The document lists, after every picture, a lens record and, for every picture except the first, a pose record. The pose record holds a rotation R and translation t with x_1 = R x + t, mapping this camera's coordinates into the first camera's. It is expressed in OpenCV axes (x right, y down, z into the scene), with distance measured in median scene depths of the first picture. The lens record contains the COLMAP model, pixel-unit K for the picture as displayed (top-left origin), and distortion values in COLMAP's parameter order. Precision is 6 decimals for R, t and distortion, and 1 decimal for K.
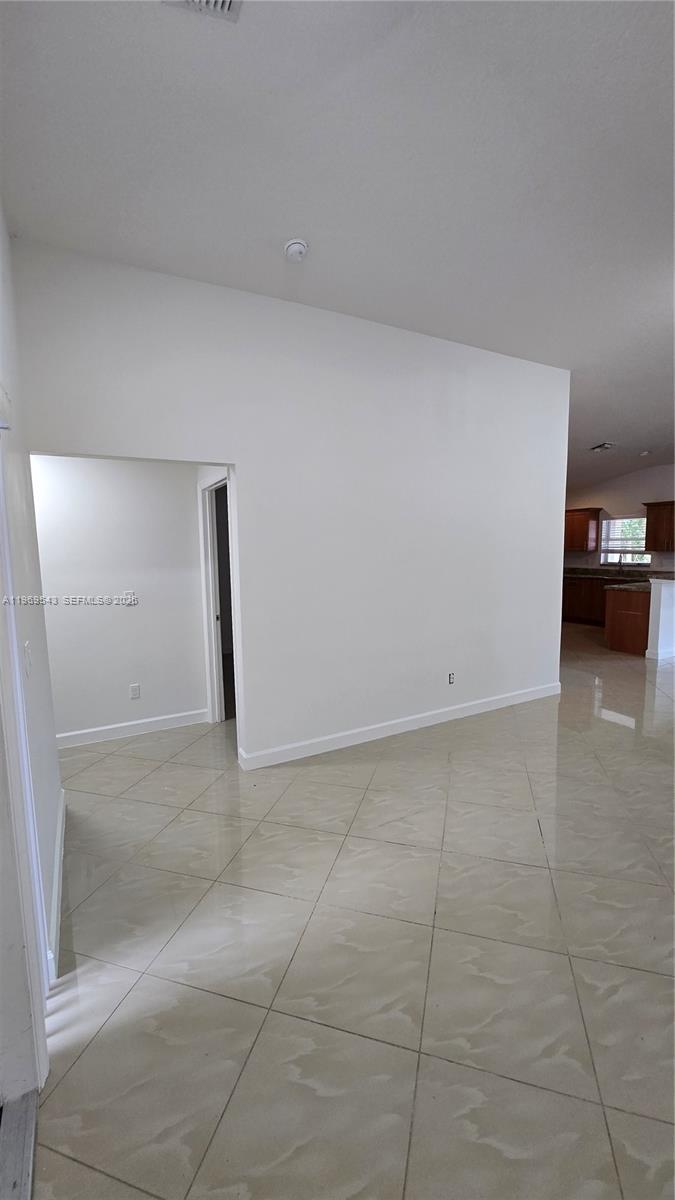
lens RADIAL K [[472.0, 0, 337.5], [0, 472.0, 600.0], [0, 0, 1]] dist [0.000607, 0.000079]
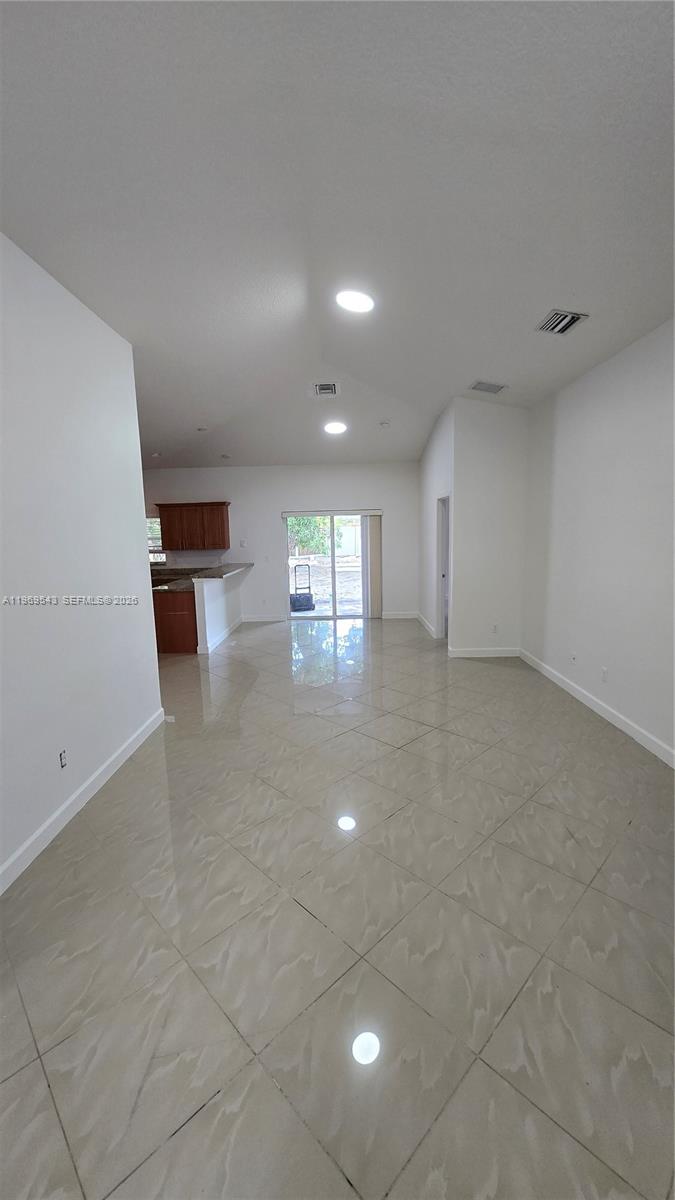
lens RADIAL K [[472.0, 0, 337.5], [0, 472.0, 600.0], [0, 0, 1]] dist [0.000607, 0.000079]
pose [[0.500970, -0.130040, 0.855640, -0.093283], [0.122068, 0.989381, 0.078896, -0.055037], [-0.856813, 0.064921, 0.511523, 0.272092]]
